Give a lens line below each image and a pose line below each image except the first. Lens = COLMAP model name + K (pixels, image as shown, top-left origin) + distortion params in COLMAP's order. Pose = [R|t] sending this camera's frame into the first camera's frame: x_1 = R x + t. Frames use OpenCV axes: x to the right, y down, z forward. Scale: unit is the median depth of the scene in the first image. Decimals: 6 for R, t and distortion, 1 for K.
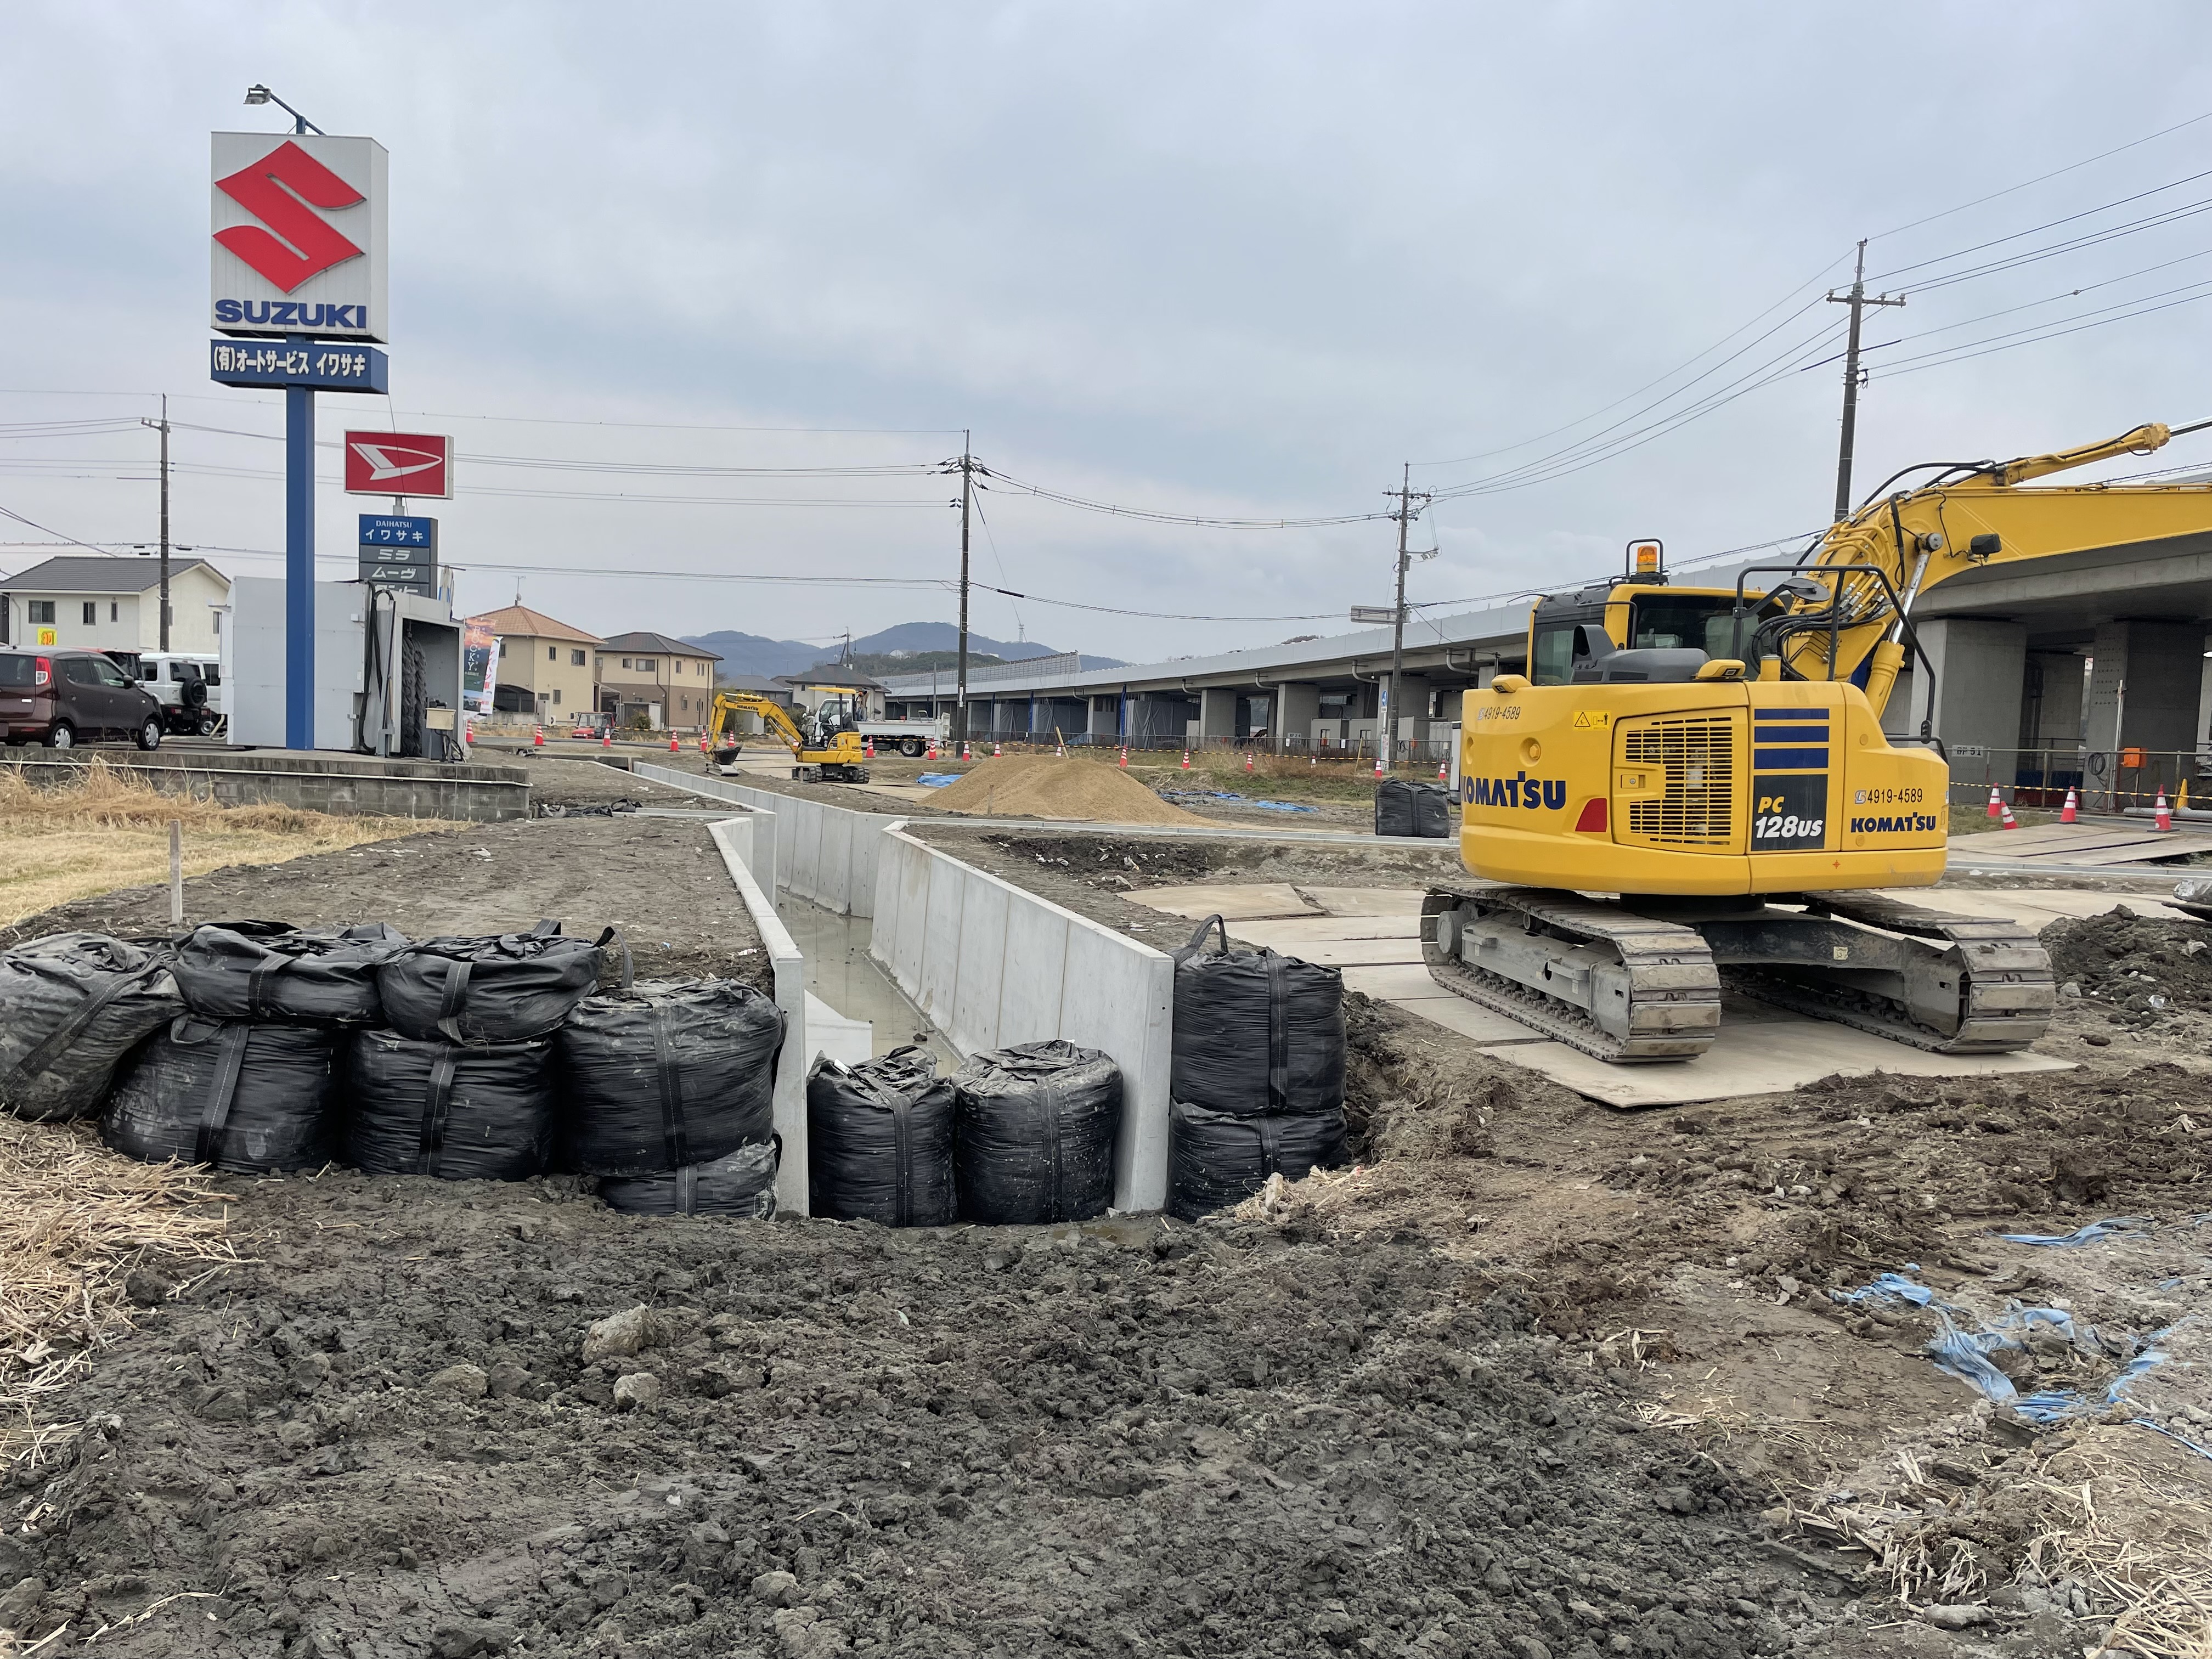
lens RADIAL K [[1678.8, 0, 1105.5], [0, 1678.8, 833.4], [0, 0, 1]] dist [0.105809, -0.134787]
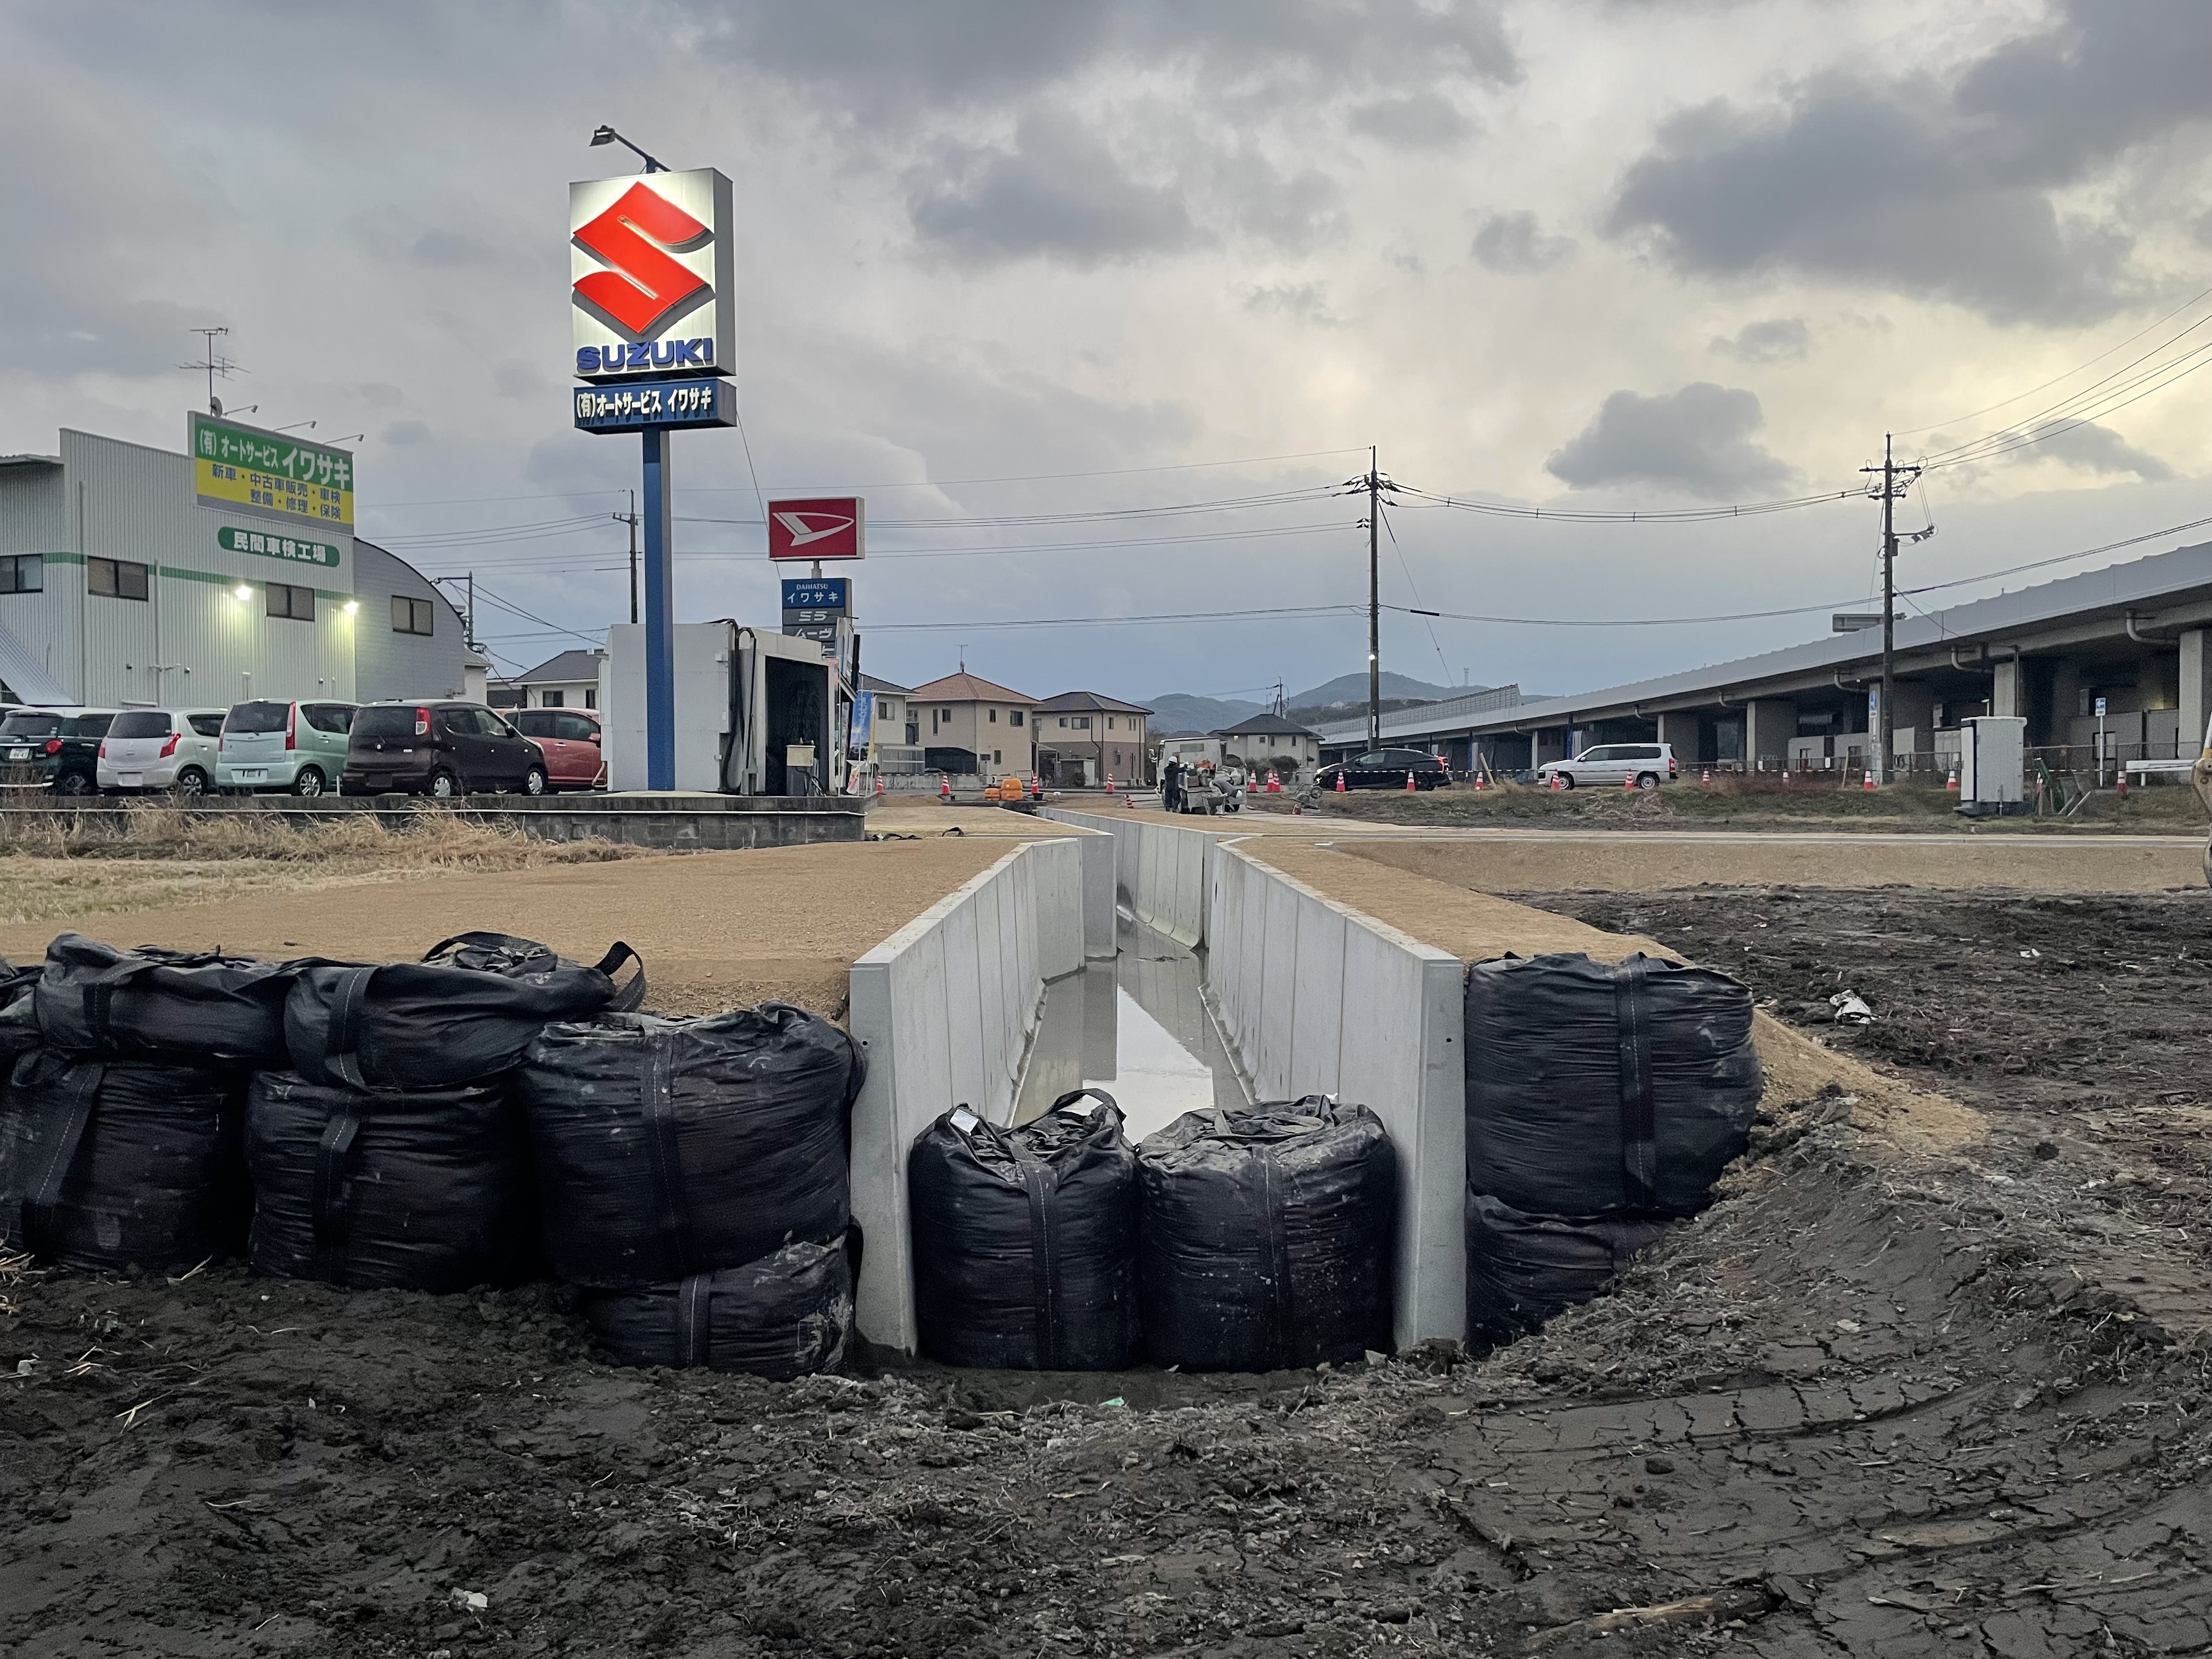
lens RADIAL K [[1674.9, 0, 1092.2], [0, 1674.9, 814.9], [0, 0, 1]] dist [0.106828, -0.131092]
pose [[0.962533, -0.038432, -0.268426, 0.029696], [0.027040, 0.998575, -0.046008, 0.016501], [0.269811, 0.037026, 0.962201, 0.129421]]
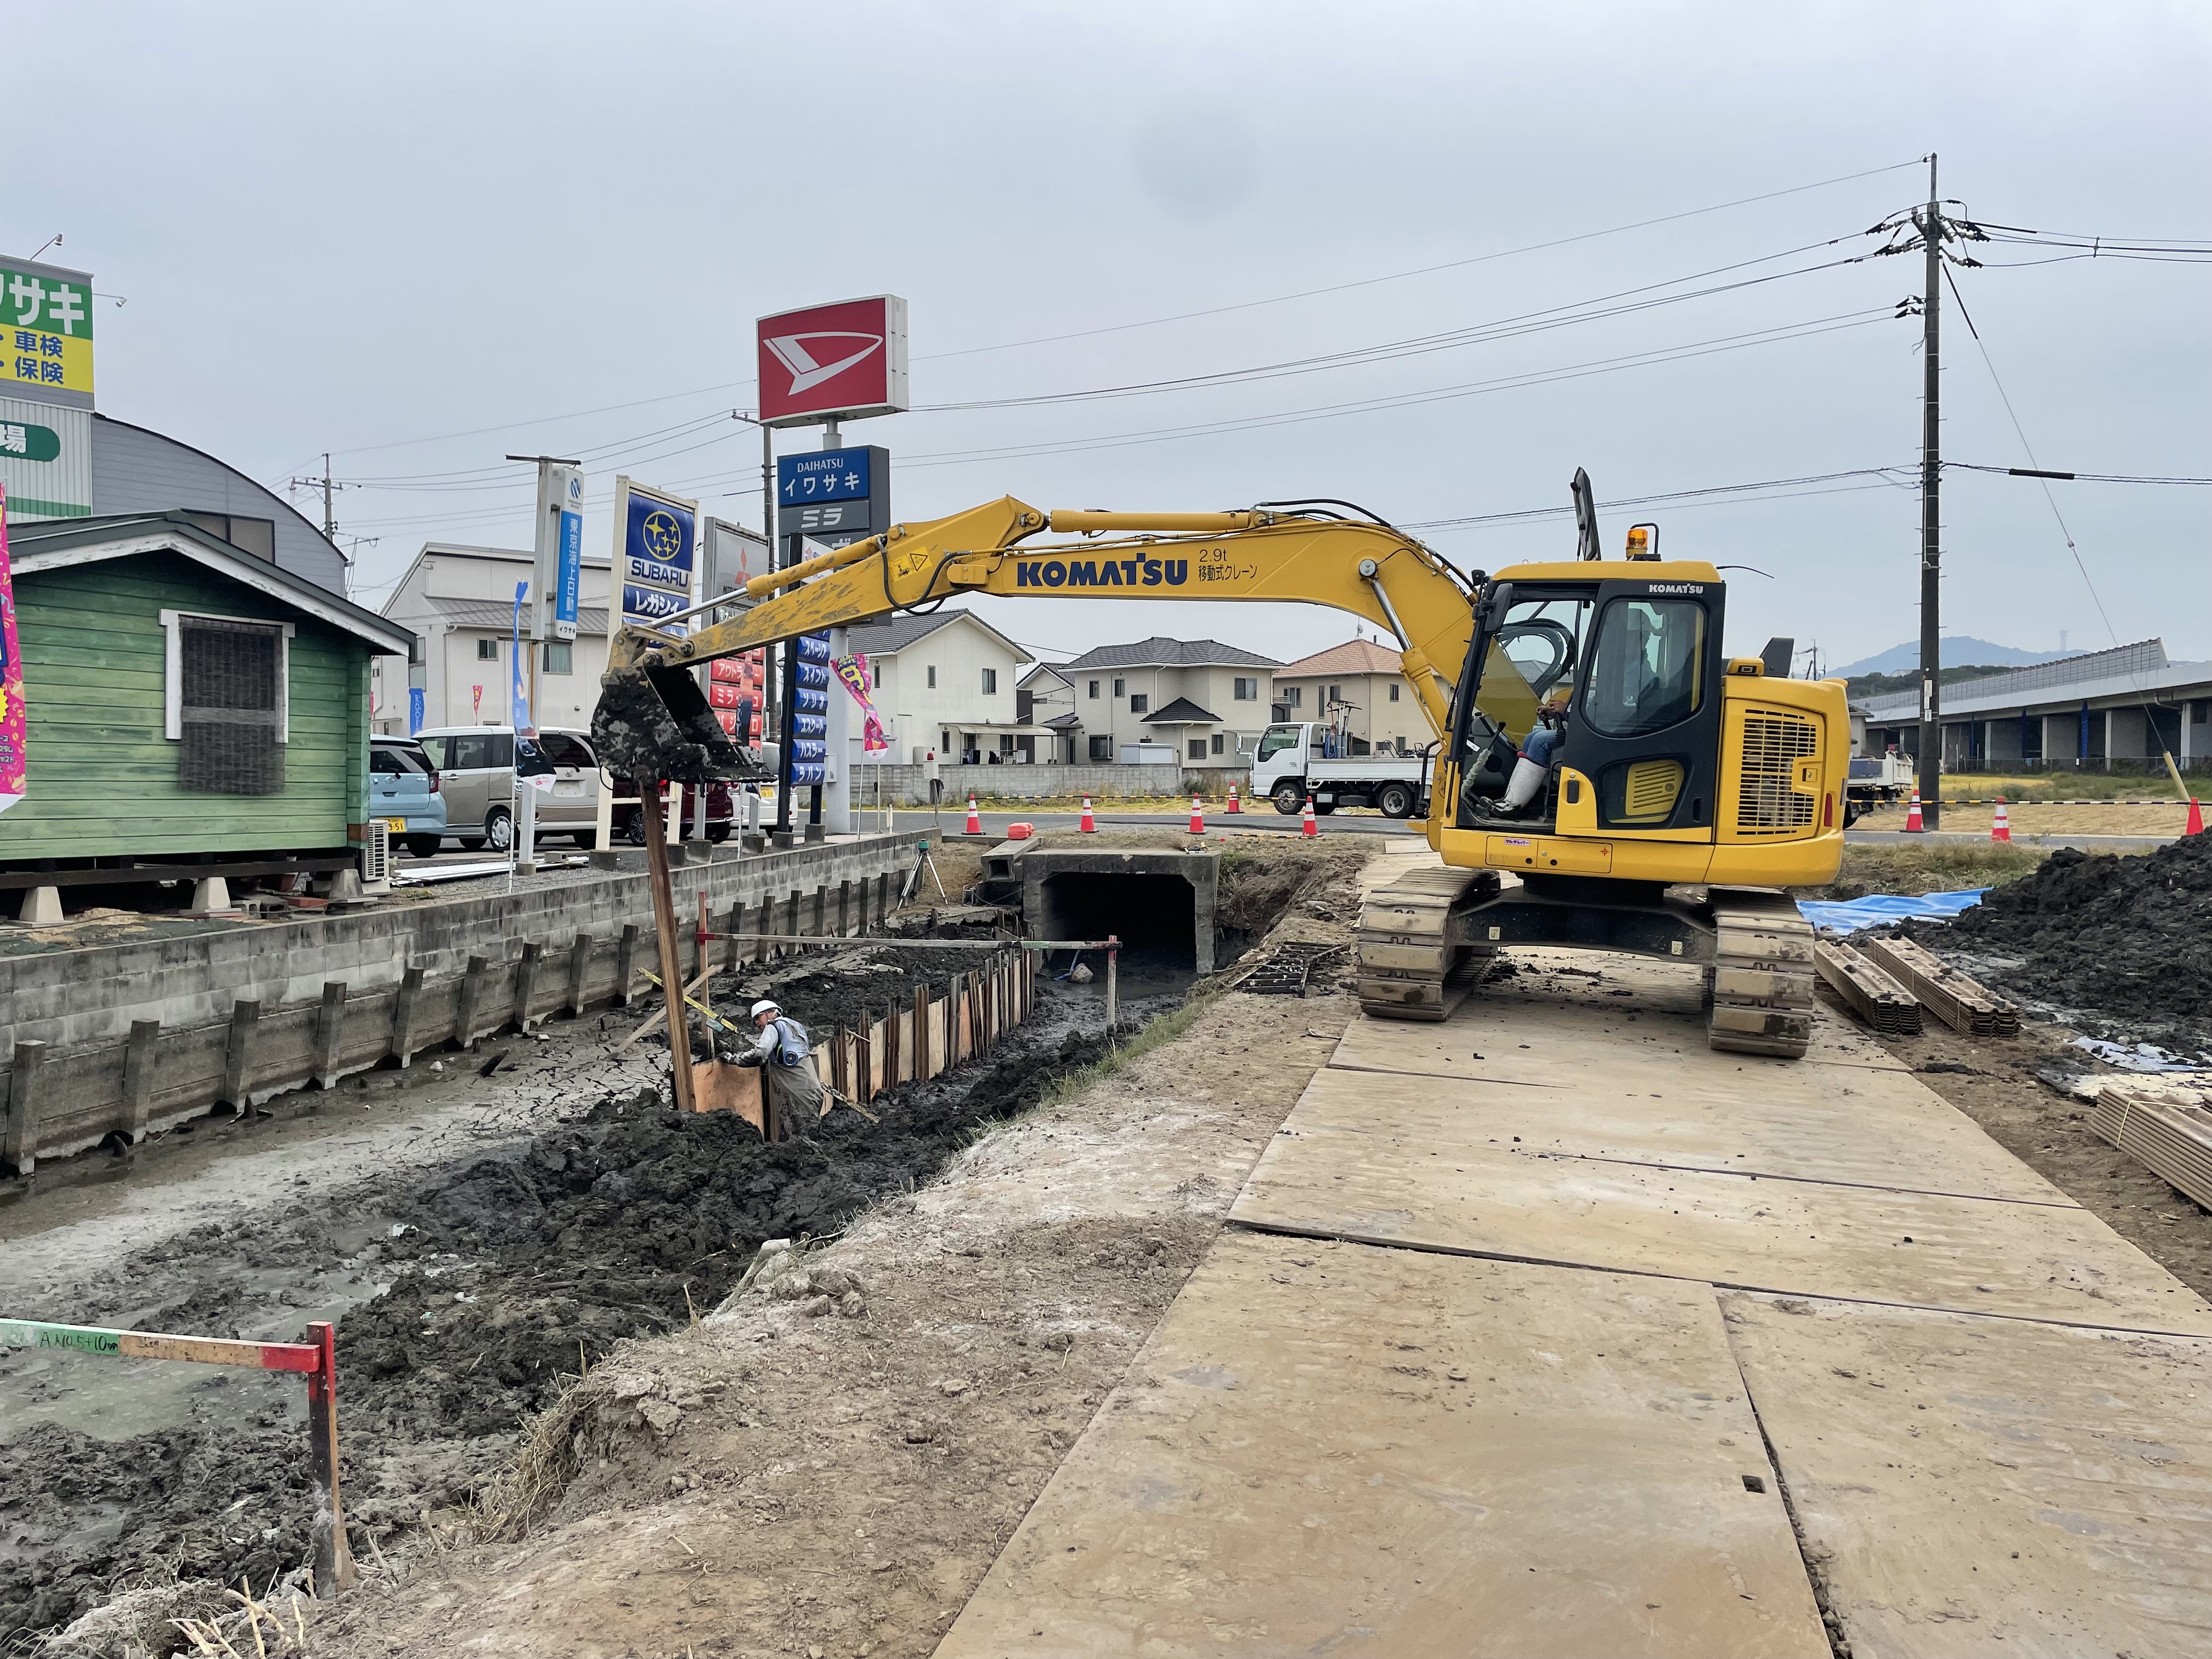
lens RADIAL K [[1681.6, 0, 1108.4], [0, 1681.6, 815.2], [0, 0, 1]] dist [0.103039, -0.128310]
pose [[0.846560, -0.029169, -0.531494, -0.059568], [0.009447, 0.999163, -0.039788, -0.073467], [0.532210, 0.028662, 0.846127, 1.085362]]
